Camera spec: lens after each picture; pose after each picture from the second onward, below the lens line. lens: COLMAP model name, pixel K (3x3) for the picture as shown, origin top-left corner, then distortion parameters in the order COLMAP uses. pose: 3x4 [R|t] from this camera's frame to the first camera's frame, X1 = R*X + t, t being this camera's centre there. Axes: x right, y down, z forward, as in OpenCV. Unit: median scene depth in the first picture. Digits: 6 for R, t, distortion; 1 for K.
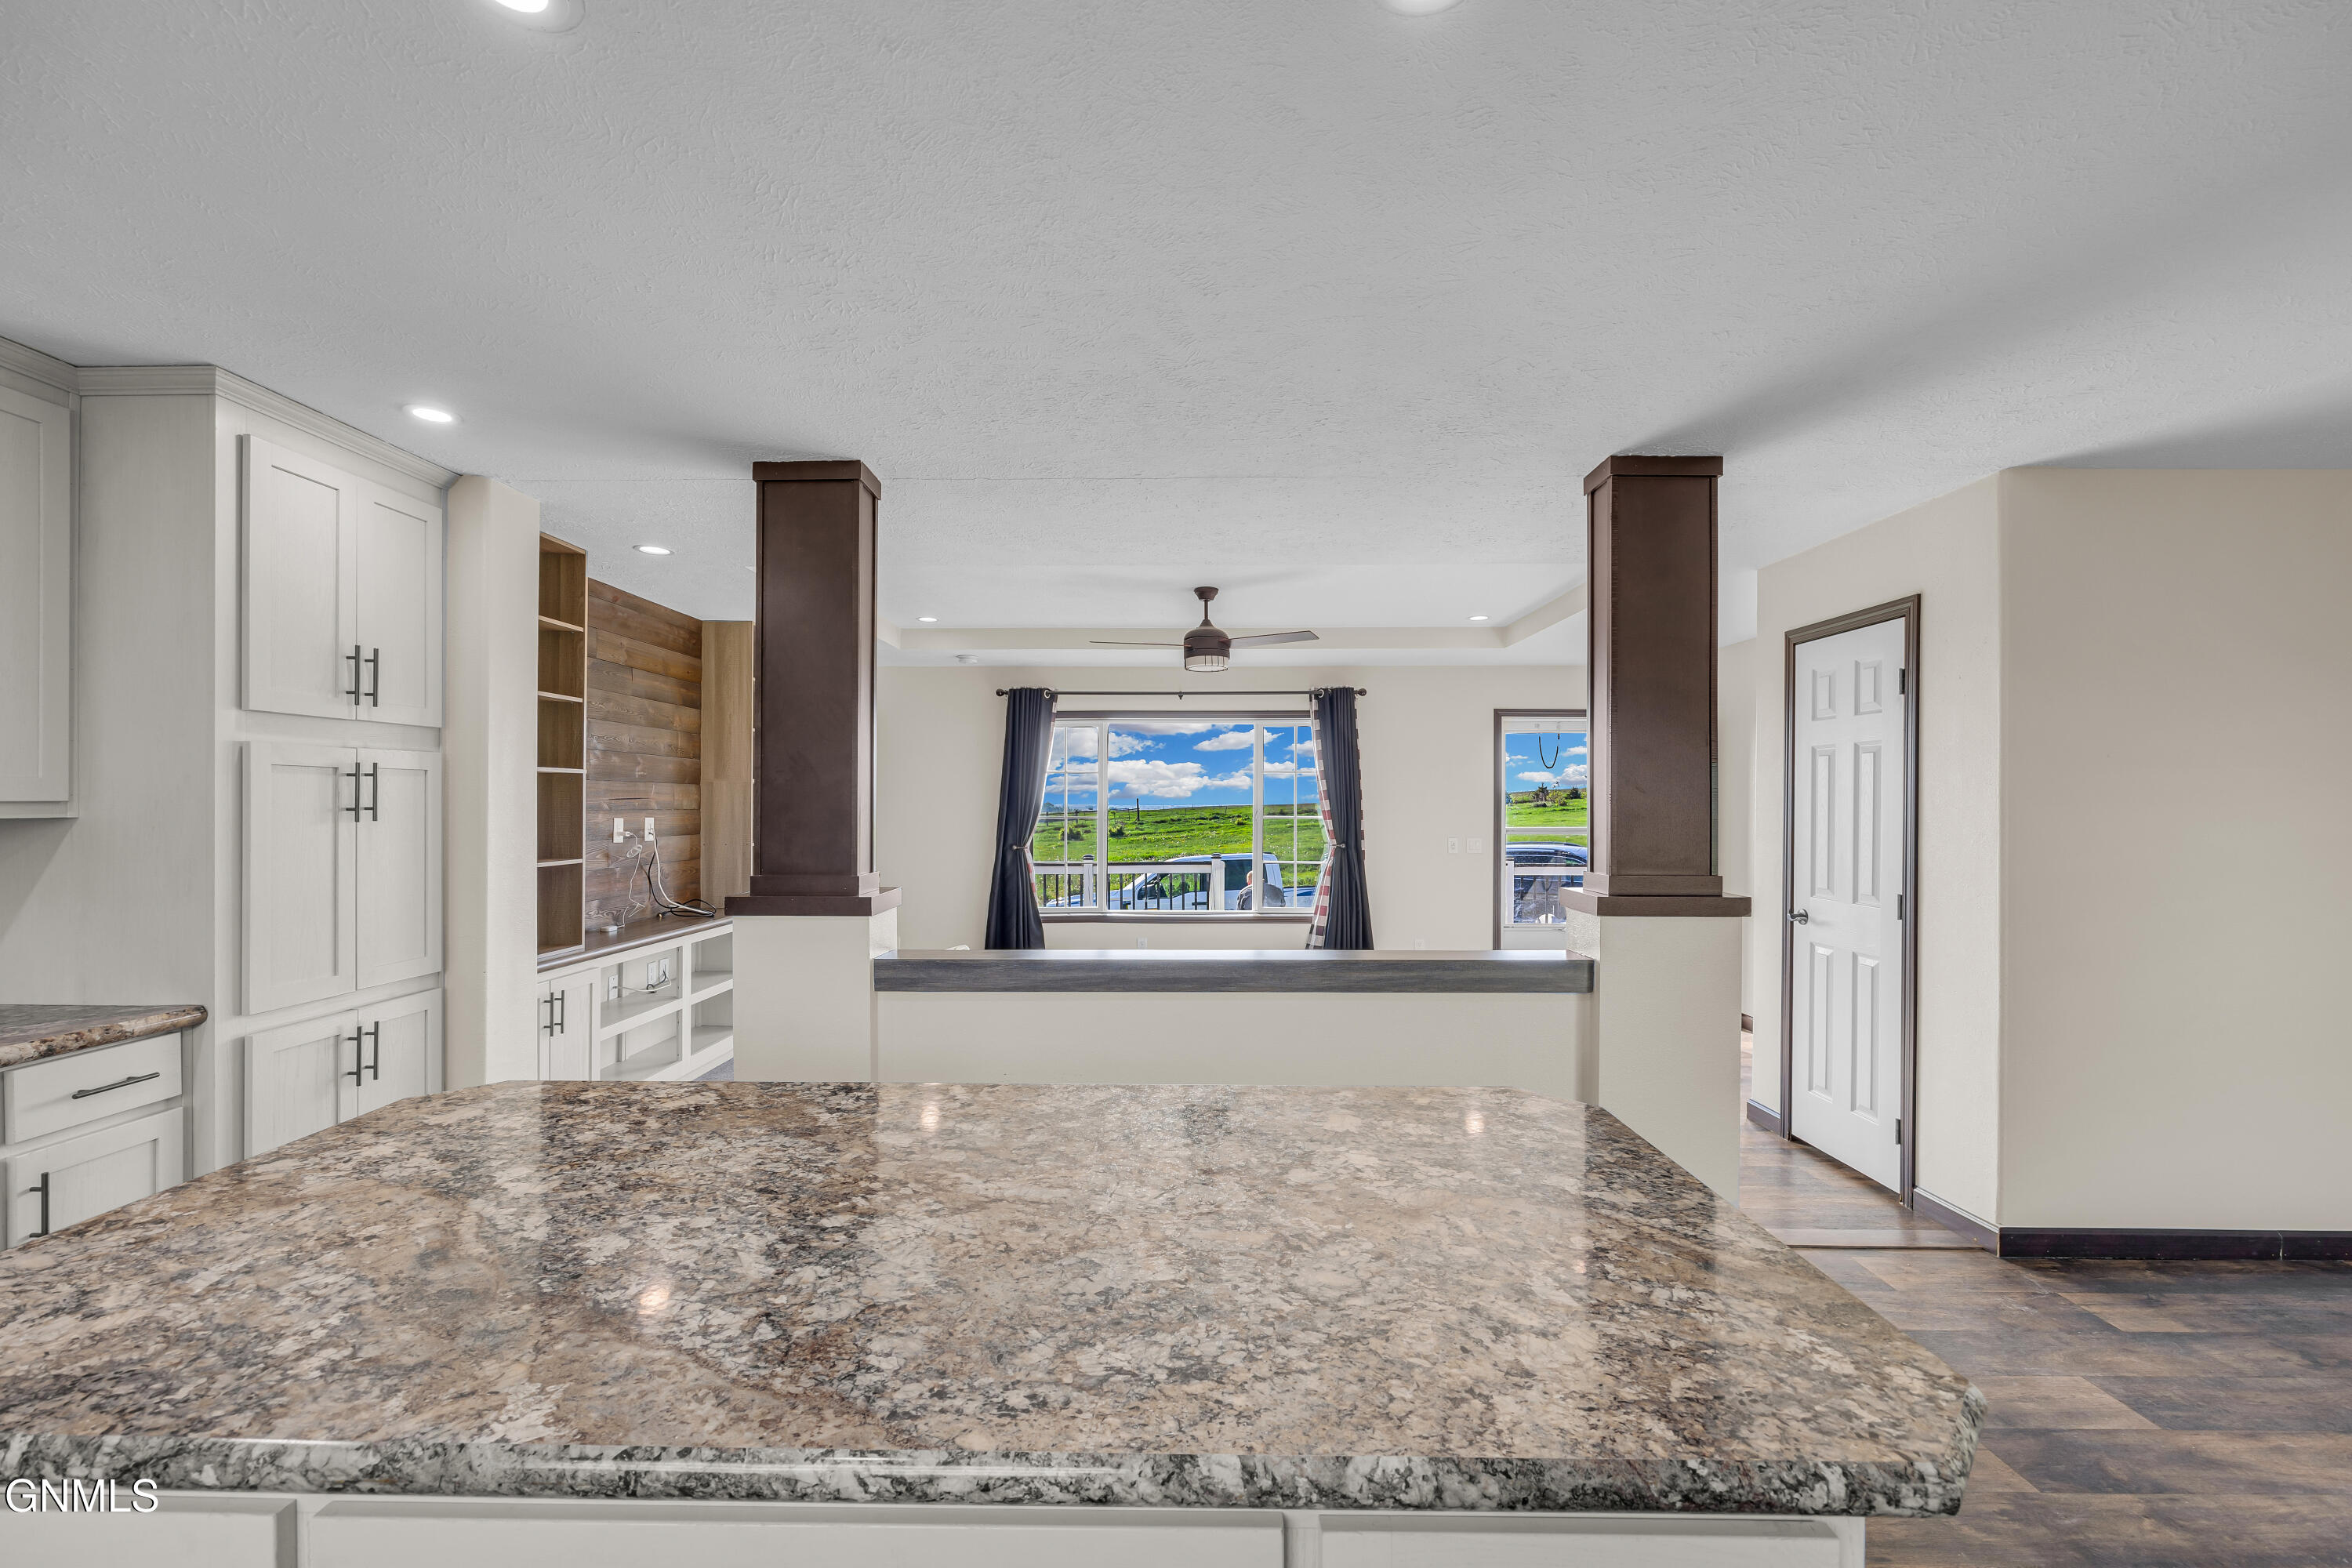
lens RADIAL K [[948.2, 0, 1174.2], [0, 948.2, 809.1], [0, 0, 1]] dist [-0.002563, 0.000364]
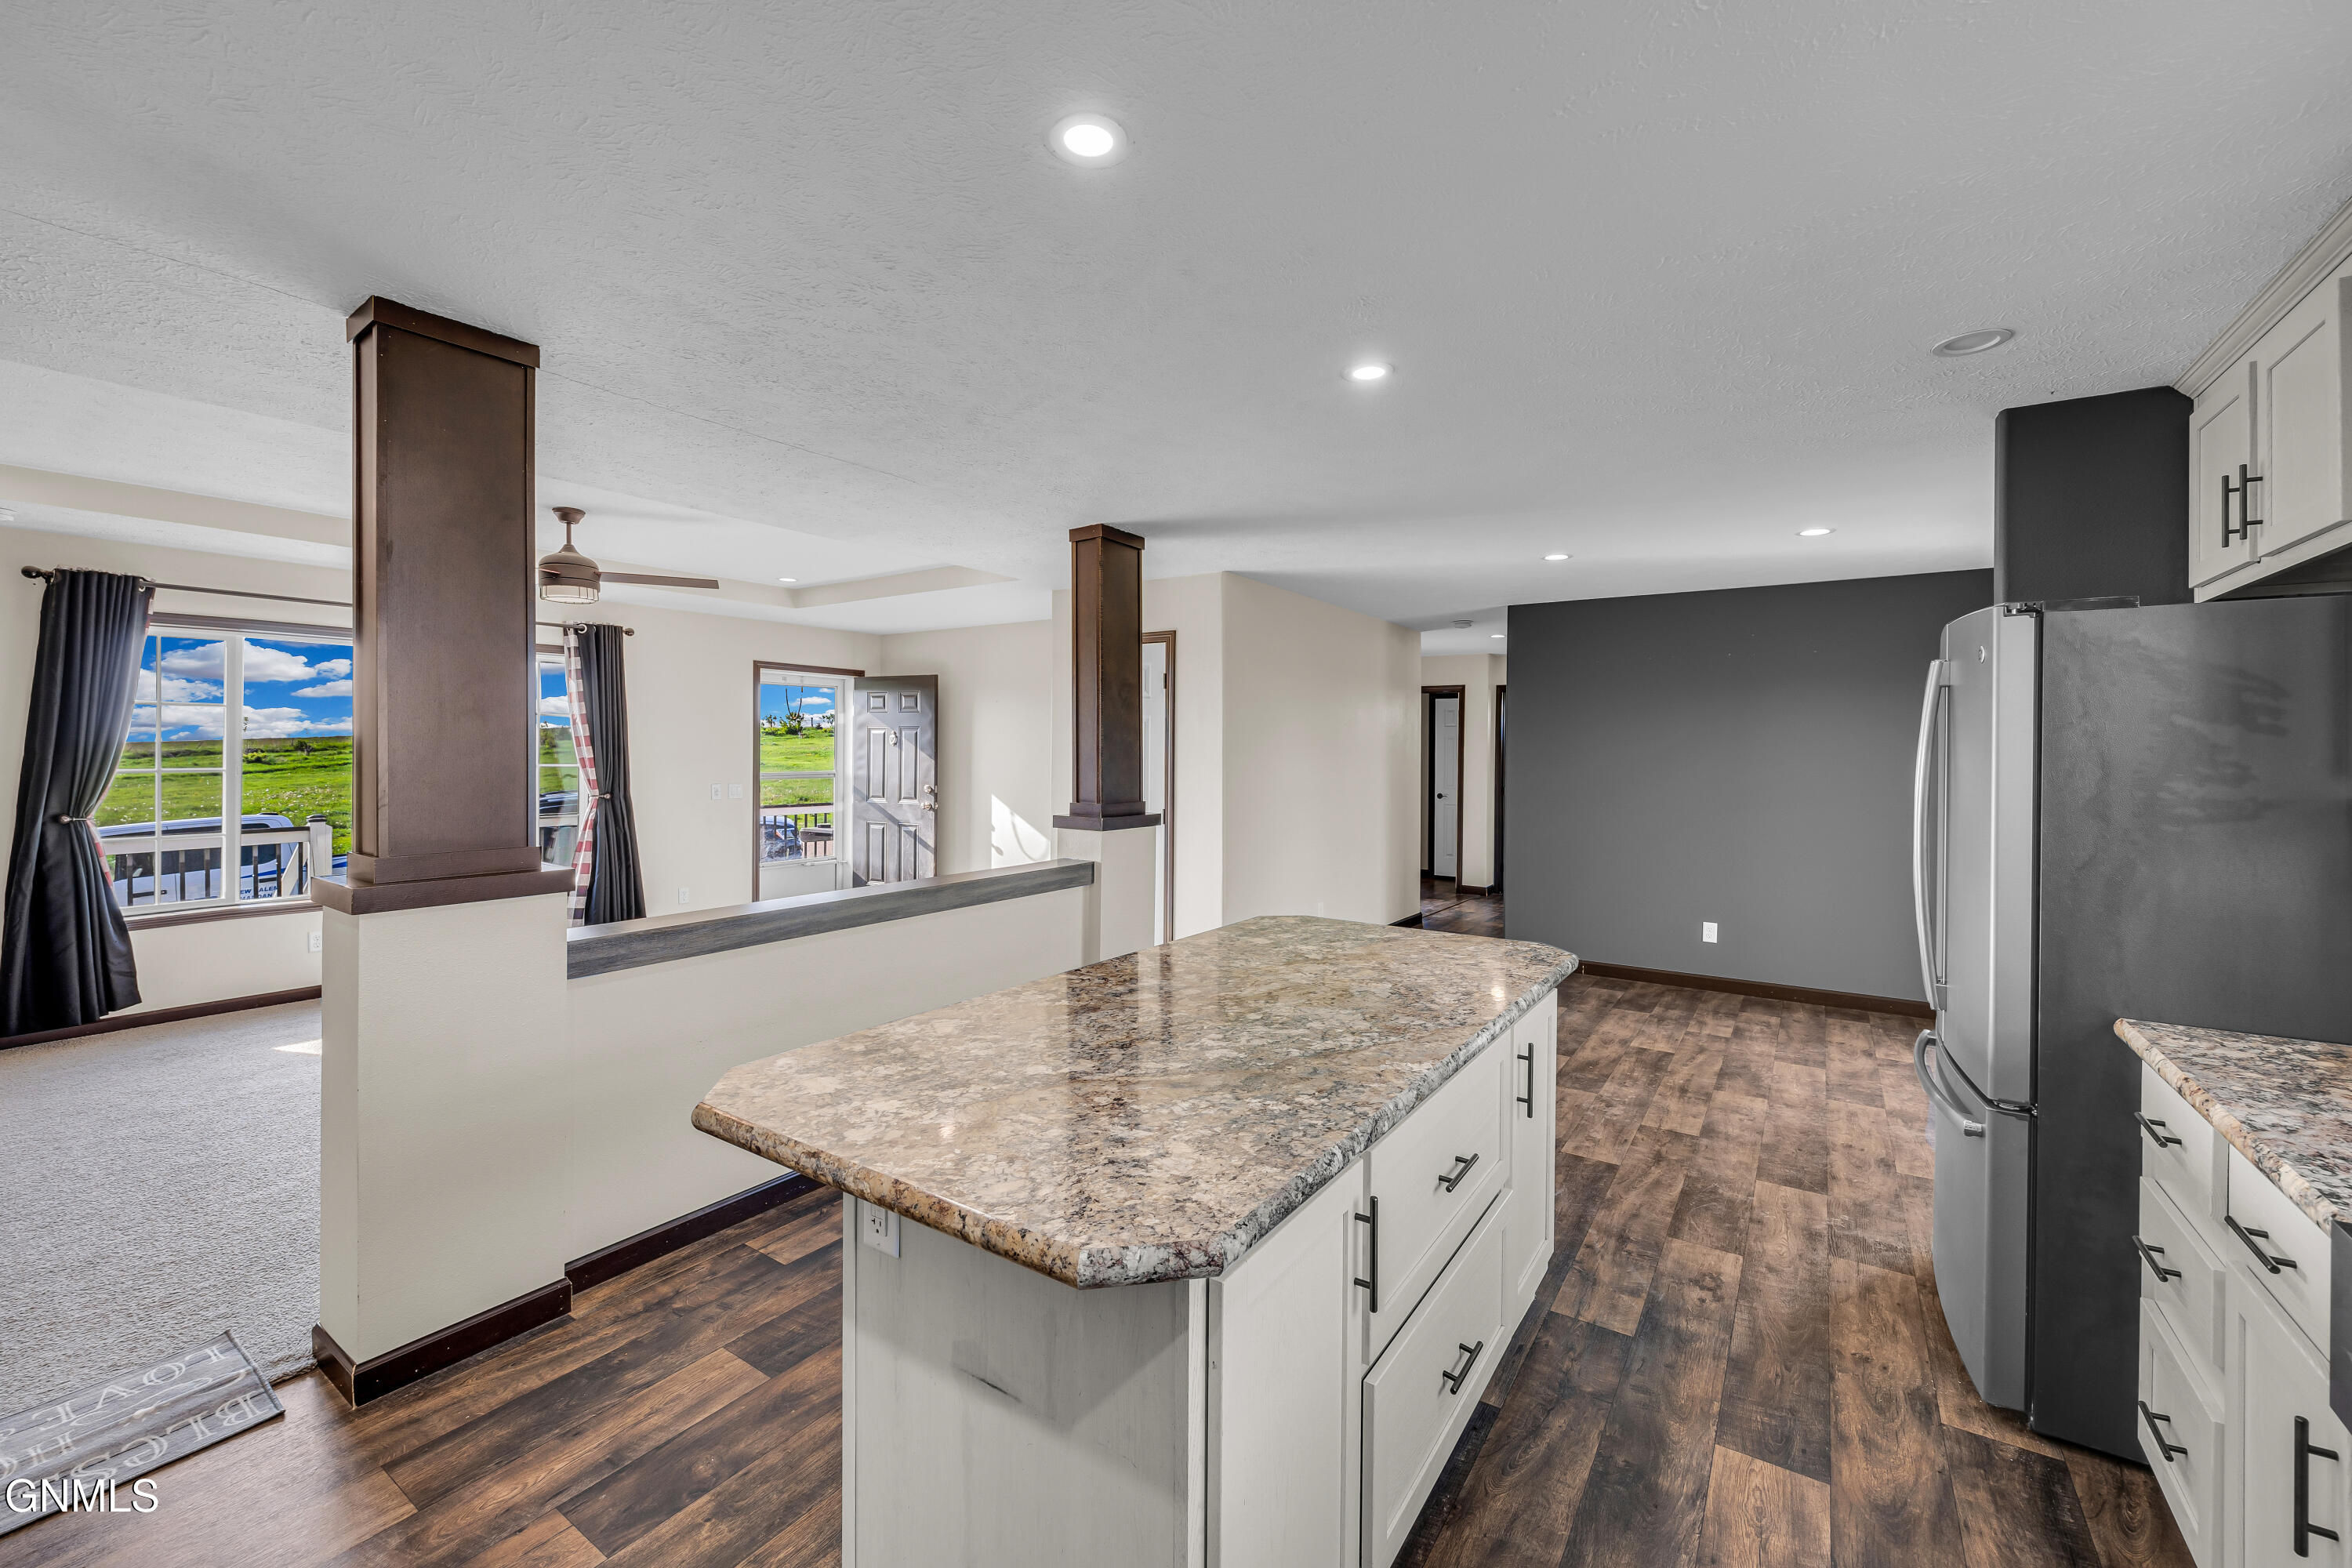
lens RADIAL K [[948.2, 0, 1178.5], [0, 948.2, 751.0], [0, 0, 1]] dist [-0.002563, 0.000364]
pose [[0.547651, 0.000893, 0.836707, -0.882036], [-0.000036, 0.999999, -0.001043, -0.014664], [-0.836707, 0.000541, 0.547650, 0.094956]]
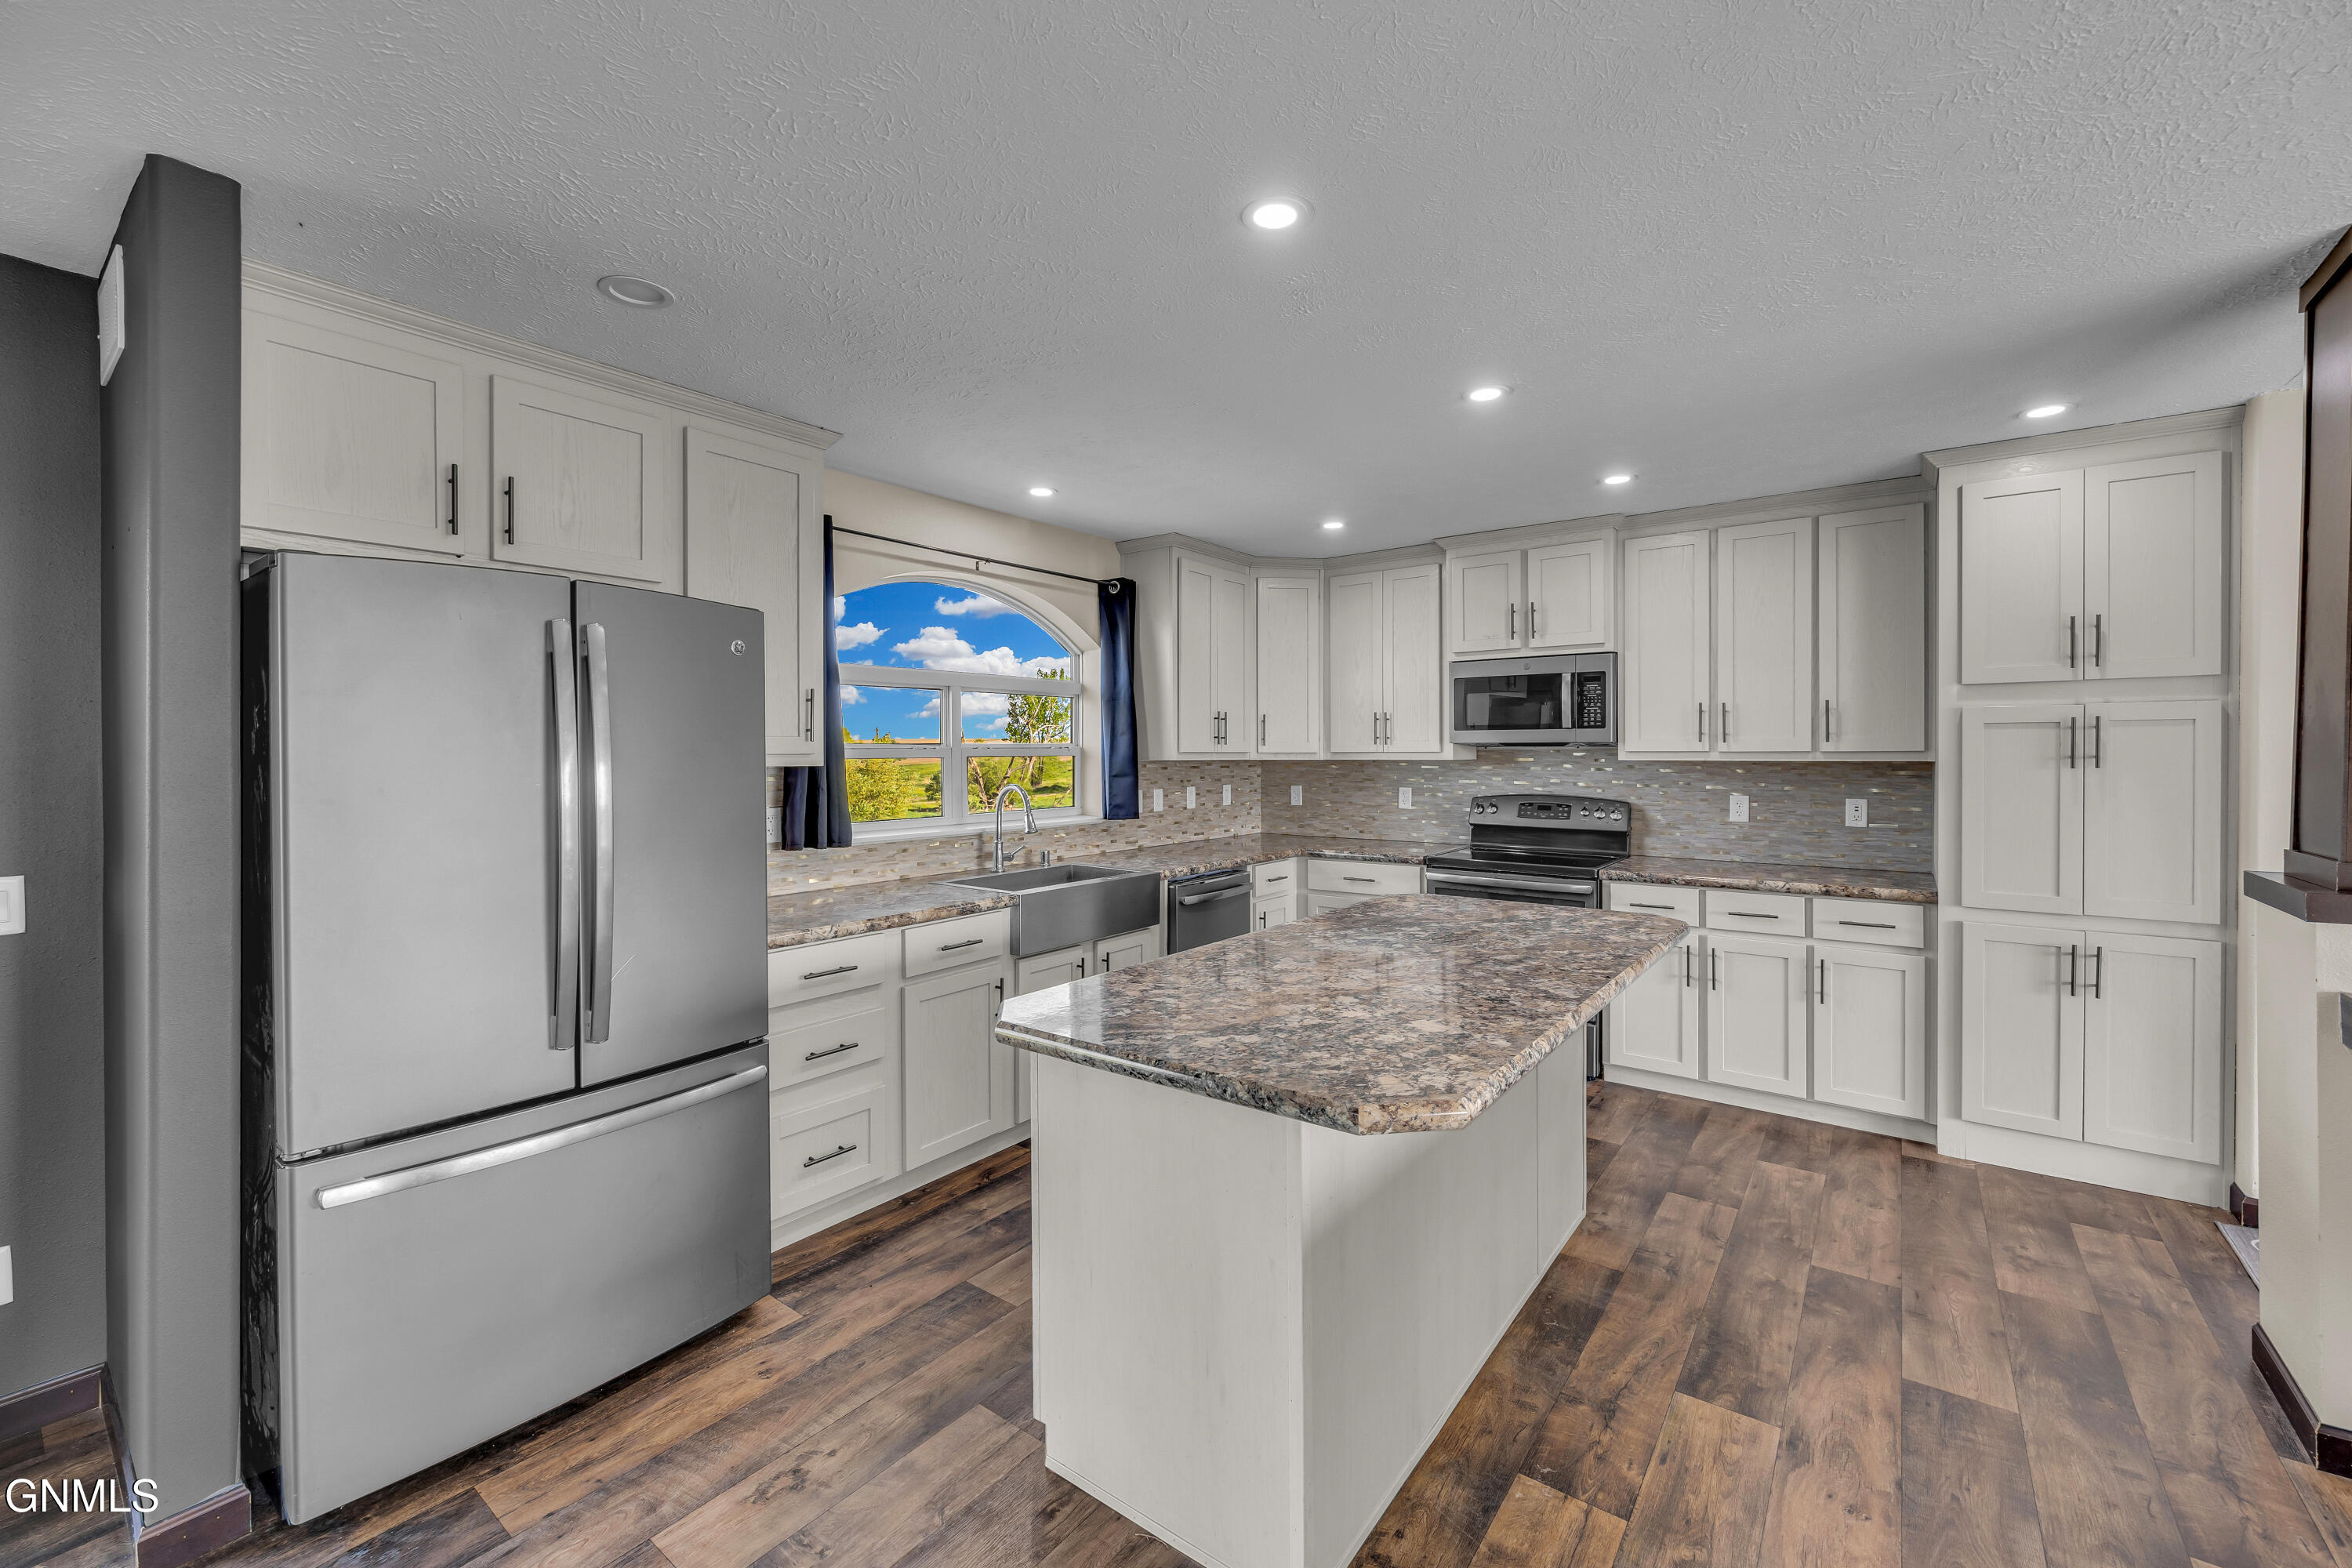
lens RADIAL K [[981.0, 0, 1181.1], [0, 981.0, 750.9], [0, 0, 1]] dist [0.001377, -0.000887]
pose [[-0.587424, -0.001183, -0.809278, 0.842927], [-0.004612, 0.999988, 0.001886, -0.005617], [0.809266, 0.004840, -0.587422, 0.923319]]
